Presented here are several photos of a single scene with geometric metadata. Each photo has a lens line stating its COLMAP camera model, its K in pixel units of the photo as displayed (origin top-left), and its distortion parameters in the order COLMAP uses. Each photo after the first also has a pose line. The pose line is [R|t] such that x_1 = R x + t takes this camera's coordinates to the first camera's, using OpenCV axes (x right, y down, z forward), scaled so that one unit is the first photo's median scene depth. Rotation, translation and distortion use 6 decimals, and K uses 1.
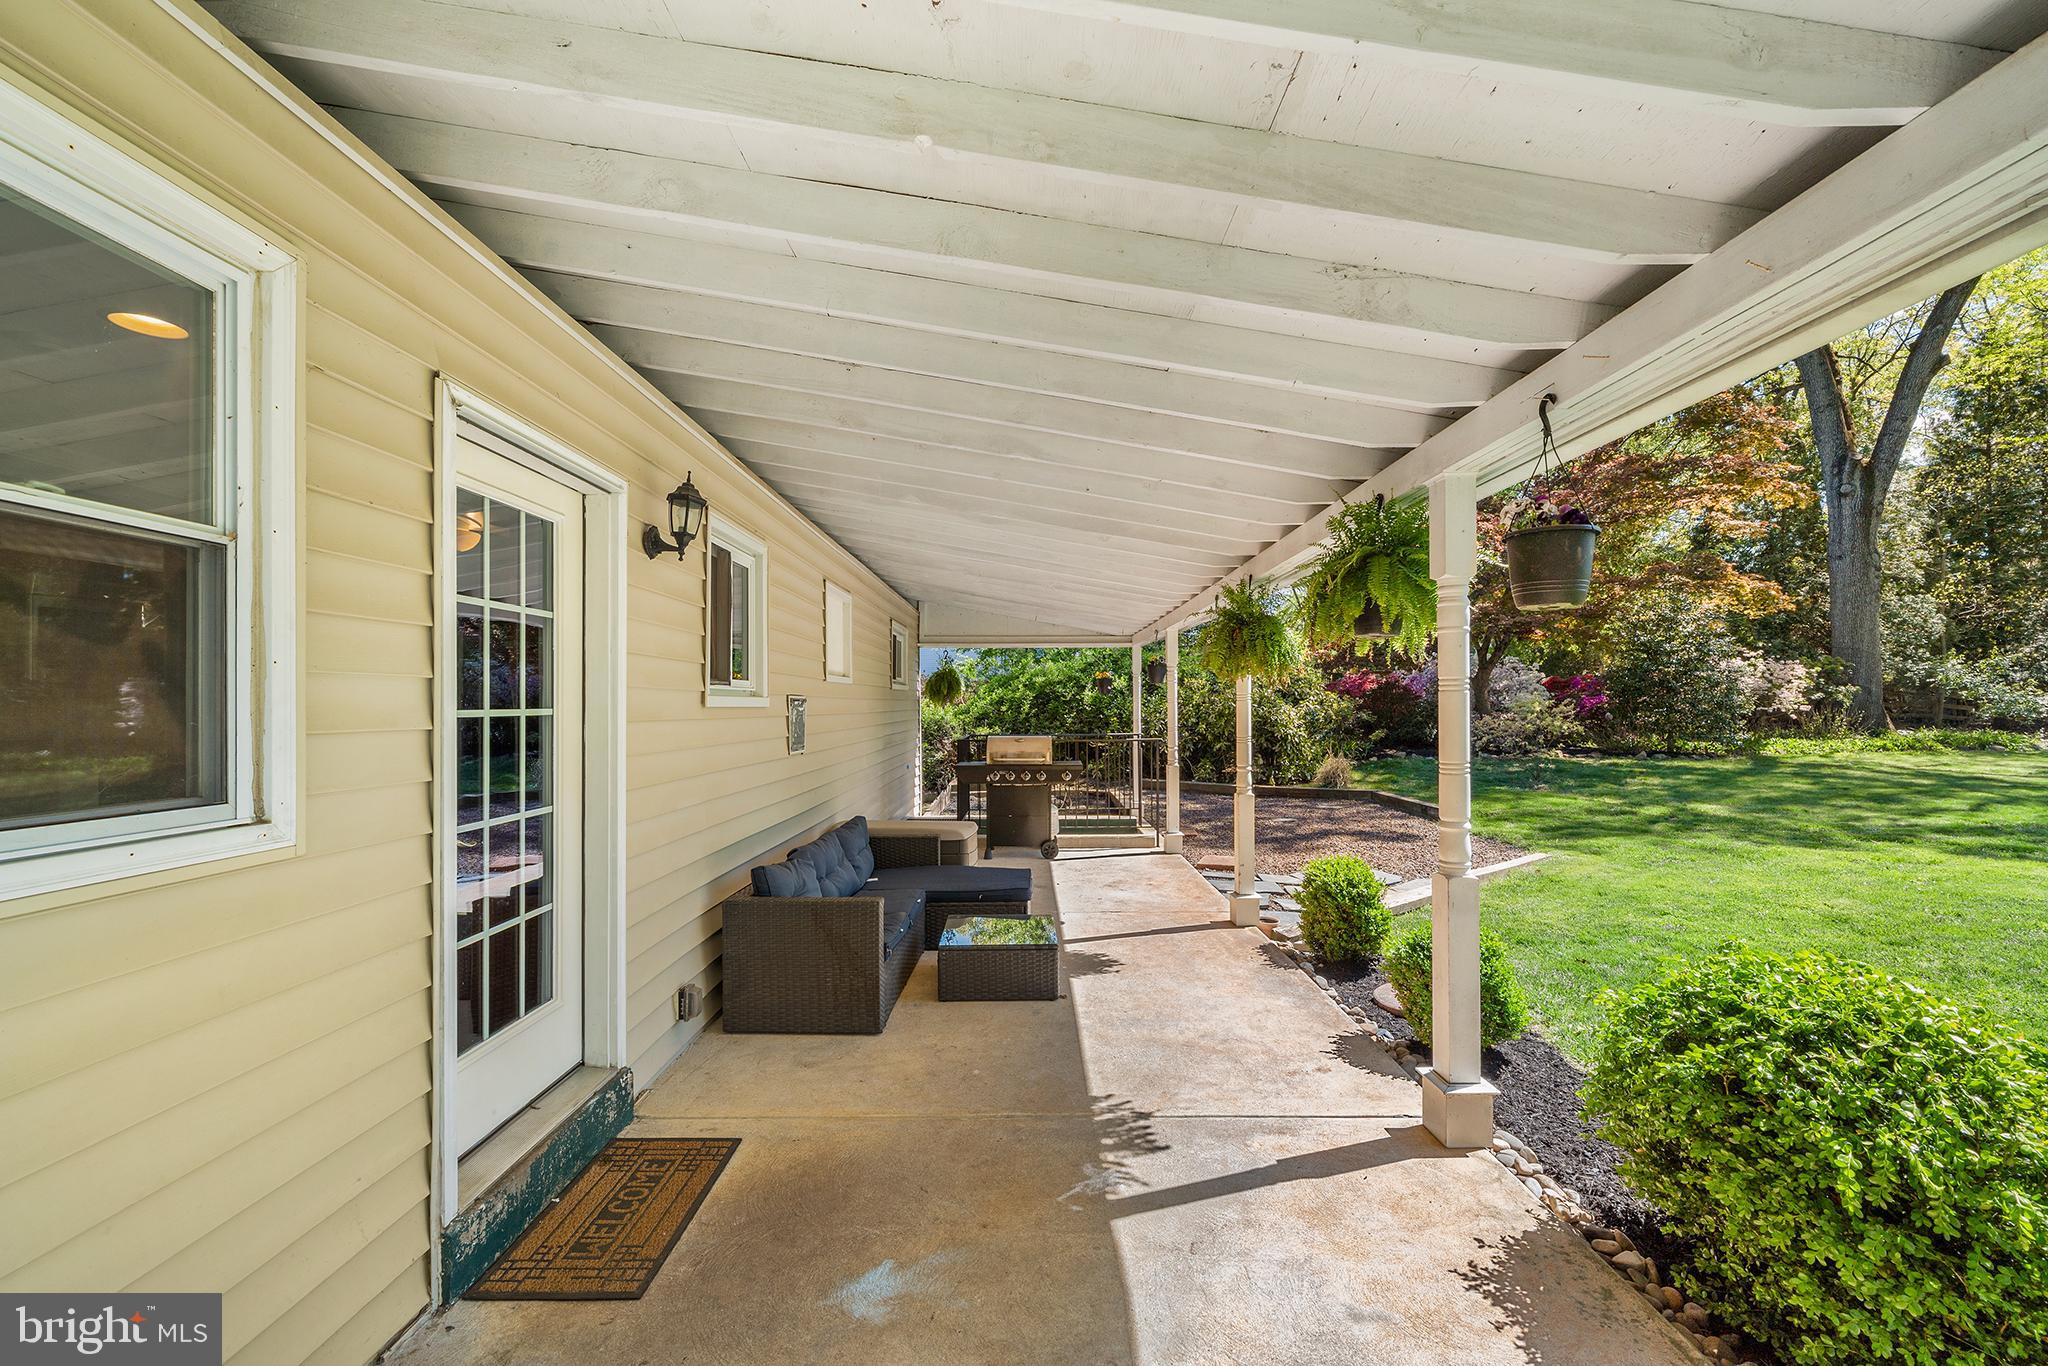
lens RADIAL K [[803.9, 0, 1023.6], [0, 803.9, 685.5], [0, 0, 1]] dist [-0.001705, -0.000195]
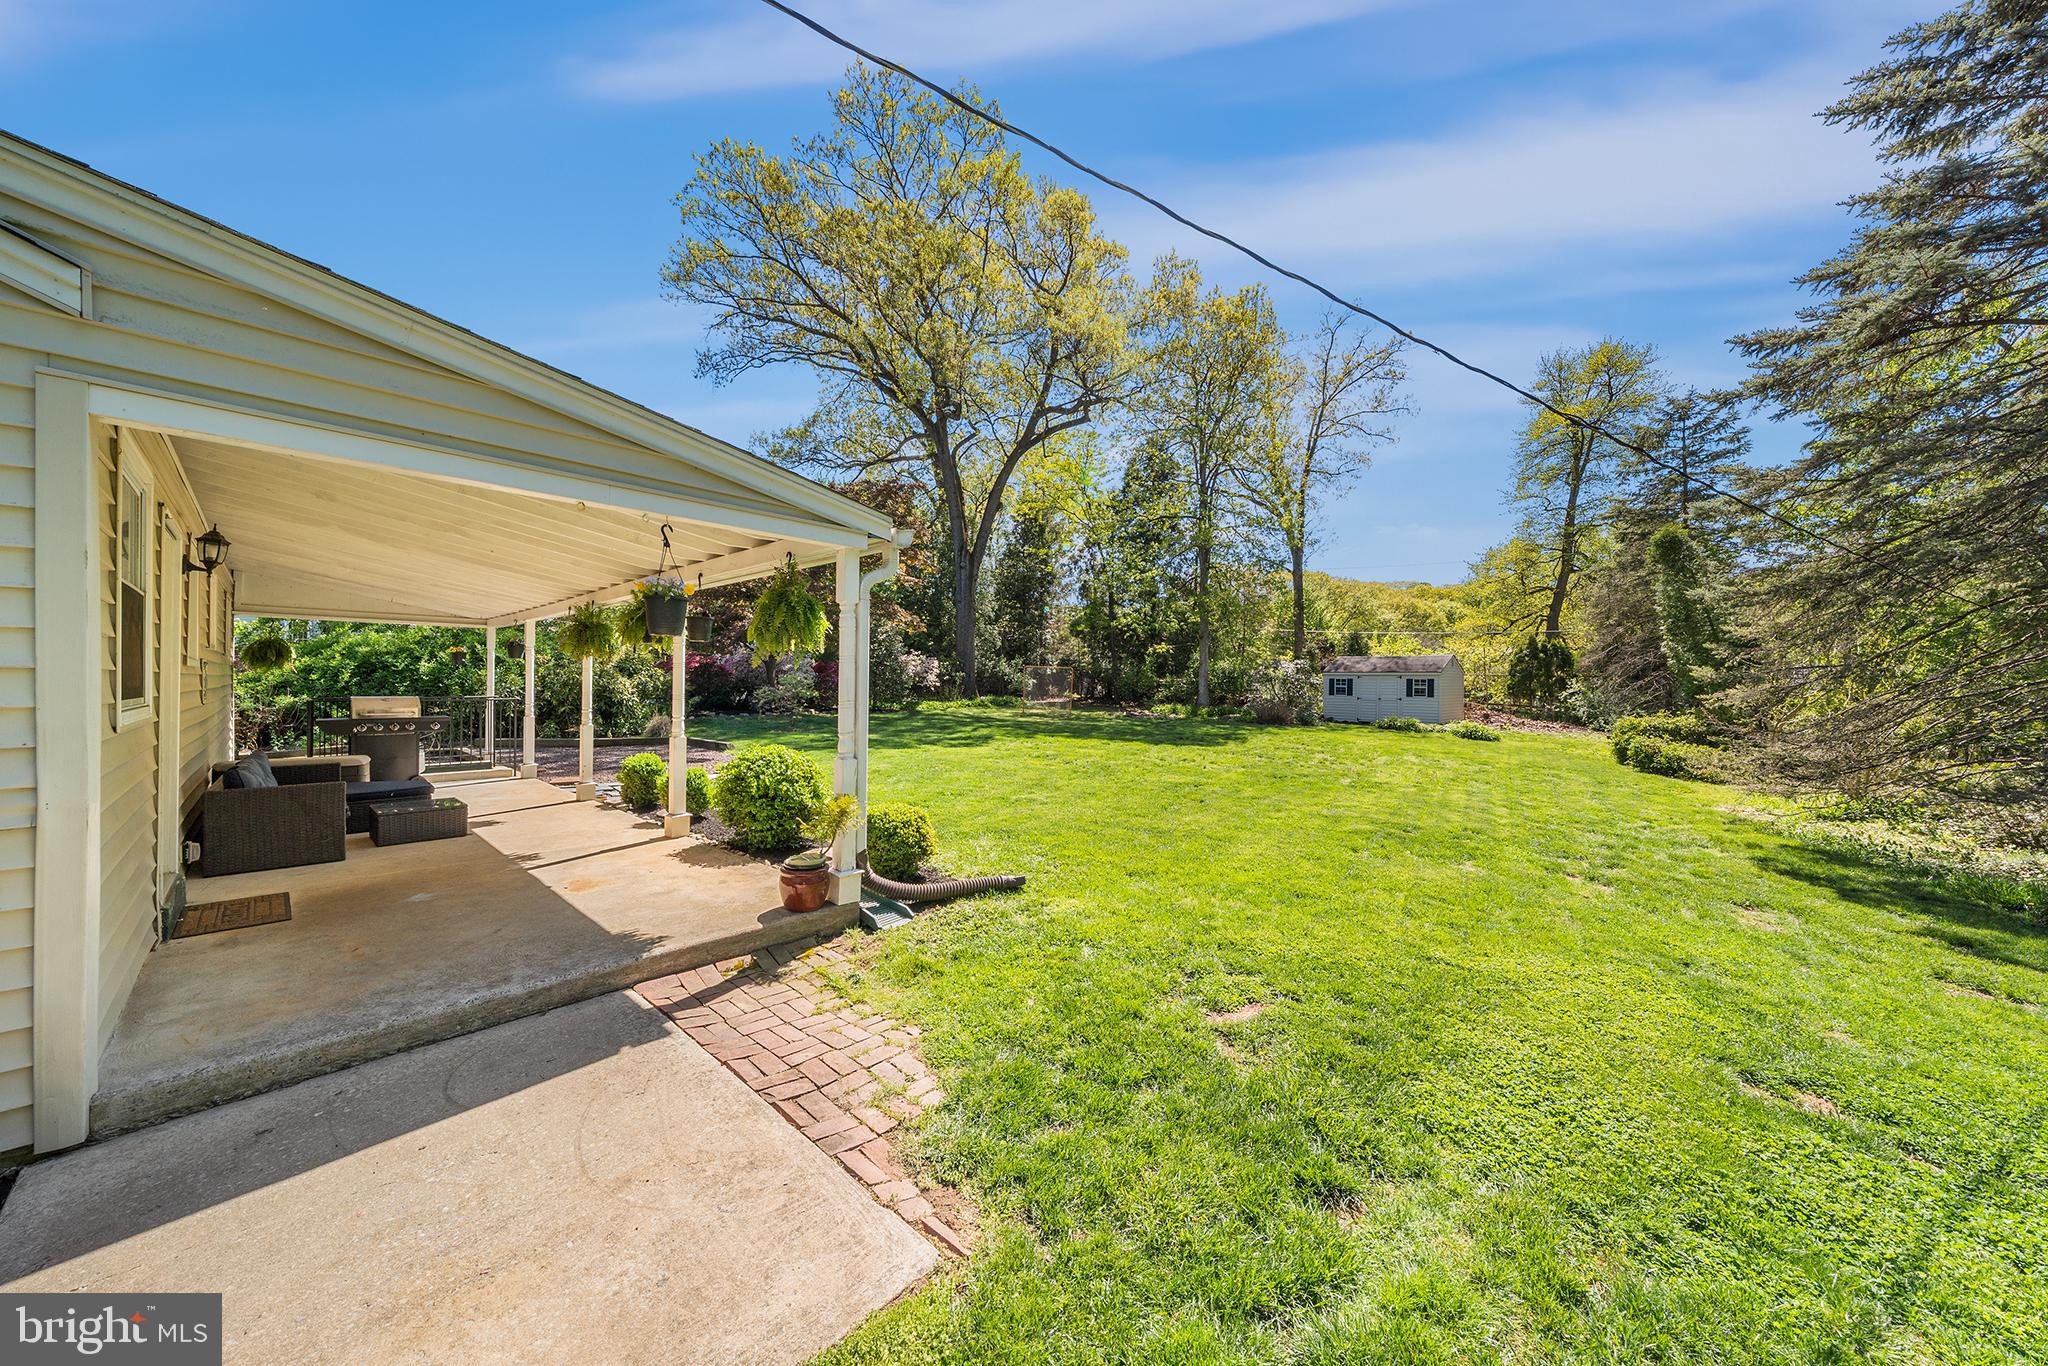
lens RADIAL K [[690.6, 0, 1020.4], [0, 690.6, 689.8], [0, 0, 1]] dist [-0.009770, 0.000005]
pose [[0.674188, 0.002632, 0.738555, -0.061370], [-0.029359, 0.999299, 0.023239, -0.000663], [-0.737976, -0.037351, 0.673792, -0.221461]]
